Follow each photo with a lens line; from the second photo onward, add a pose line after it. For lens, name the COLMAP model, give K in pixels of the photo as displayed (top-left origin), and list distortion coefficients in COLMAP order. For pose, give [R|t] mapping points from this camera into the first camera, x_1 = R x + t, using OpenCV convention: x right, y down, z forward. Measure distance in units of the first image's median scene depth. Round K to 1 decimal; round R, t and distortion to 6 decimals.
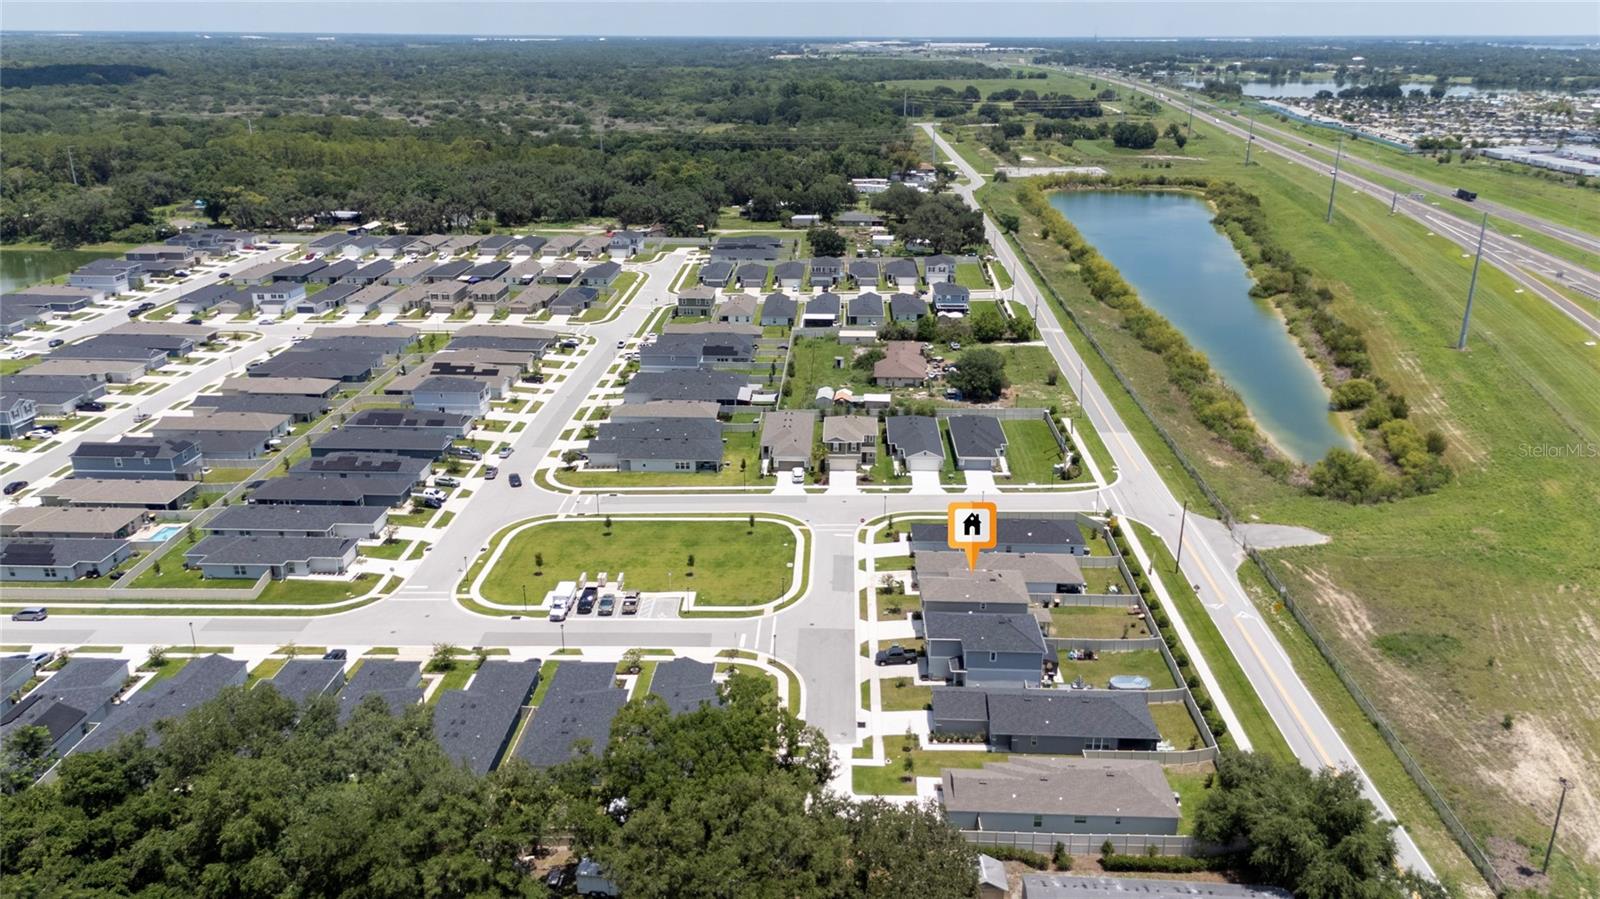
lens RADIAL K [[1173.1, 0, 804.6], [0, 1173.1, 449.2], [0, 0, 1]] dist [0.064557, -0.045025]
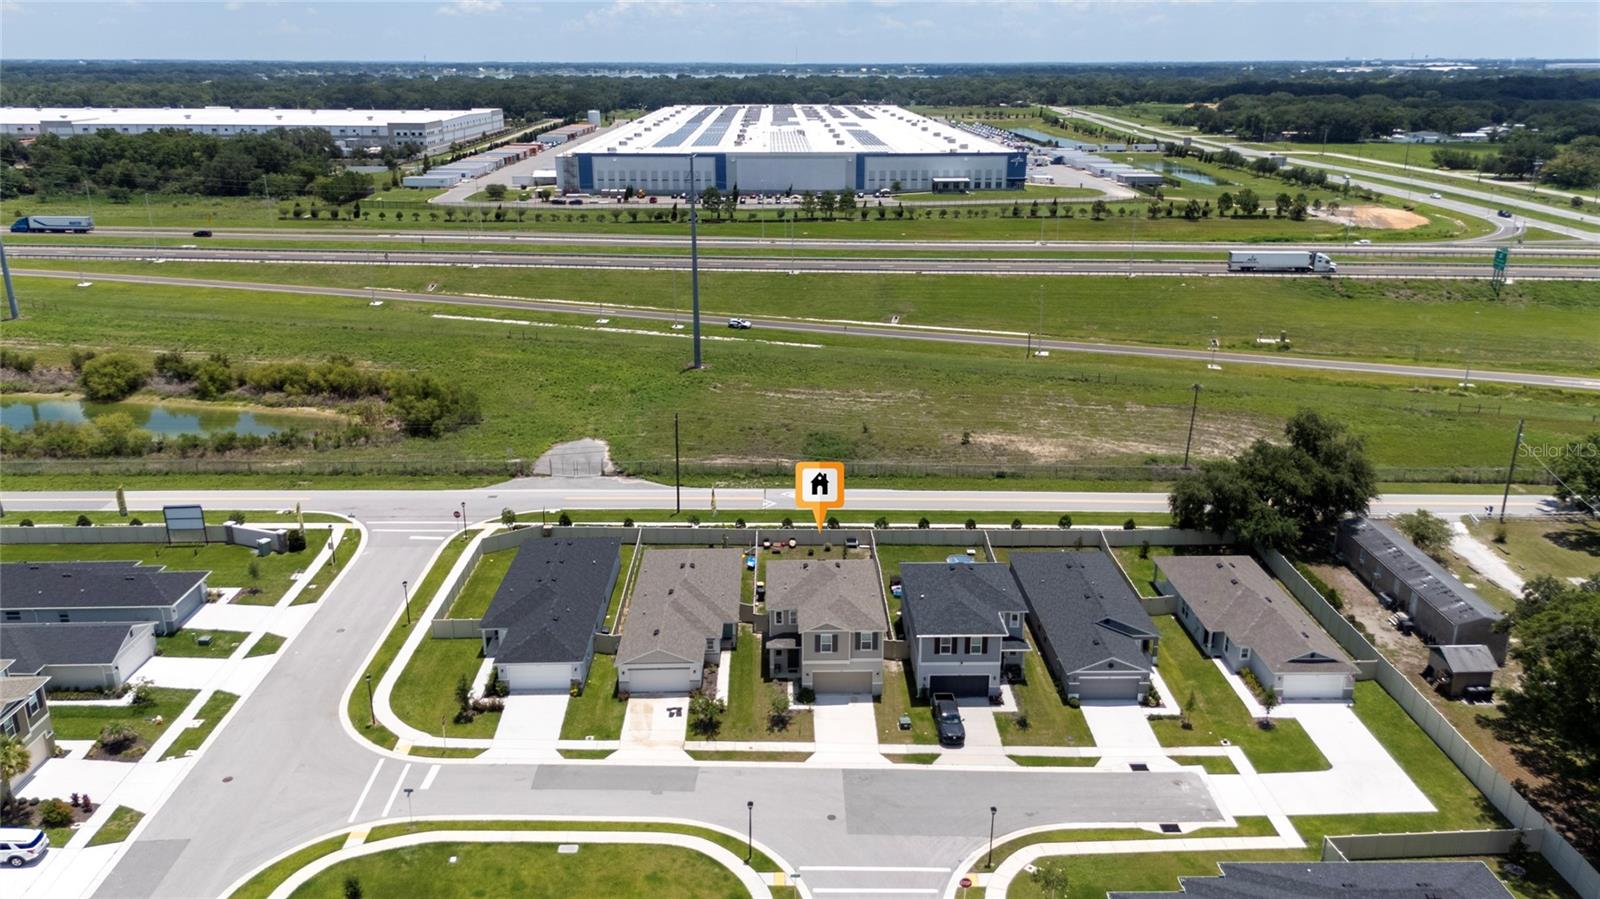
lens RADIAL K [[1173.1, 0, 810.6], [0, 1173.1, 447.6], [0, 0, 1]] dist [0.064557, -0.045025]
pose [[-0.064833, -0.315392, 0.946744, -0.356319], [0.330166, 0.888527, 0.318607, -0.130990], [-0.941694, 0.333239, 0.046526, 0.788955]]
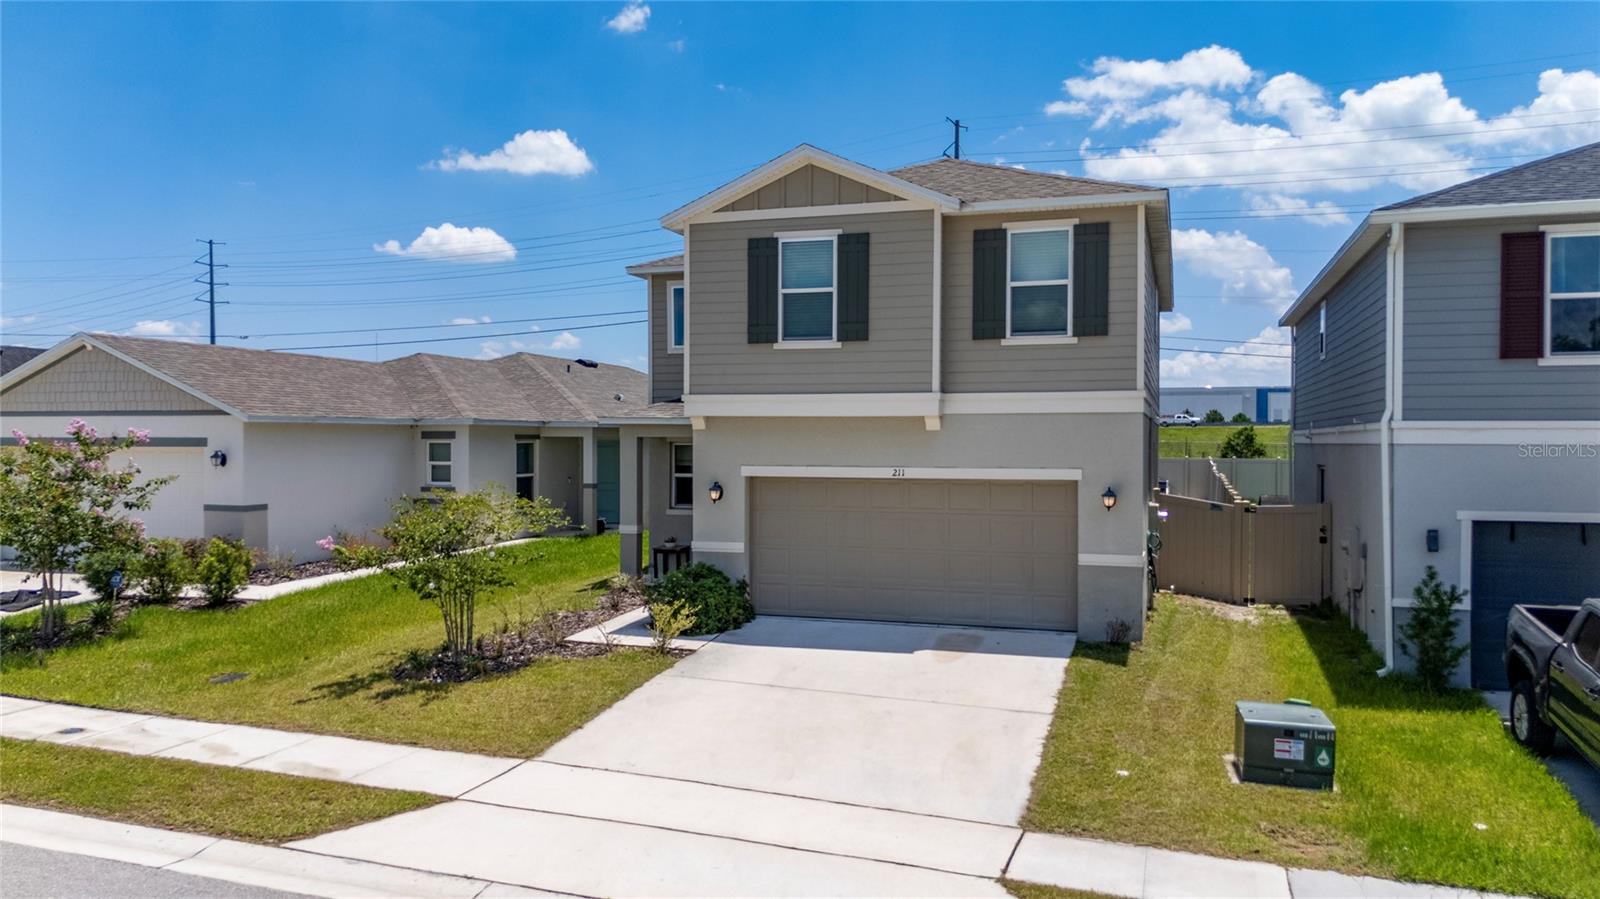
lens RADIAL K [[1173.1, 0, 802.3], [0, 1173.1, 442.7], [0, 0, 1]] dist [0.064557, -0.045025]
pose [[0.274661, 0.005174, 0.961527, 0.001350], [0.318569, 0.943018, -0.096074, 0.122694], [-0.907235, 0.332701, 0.257362, 0.814597]]
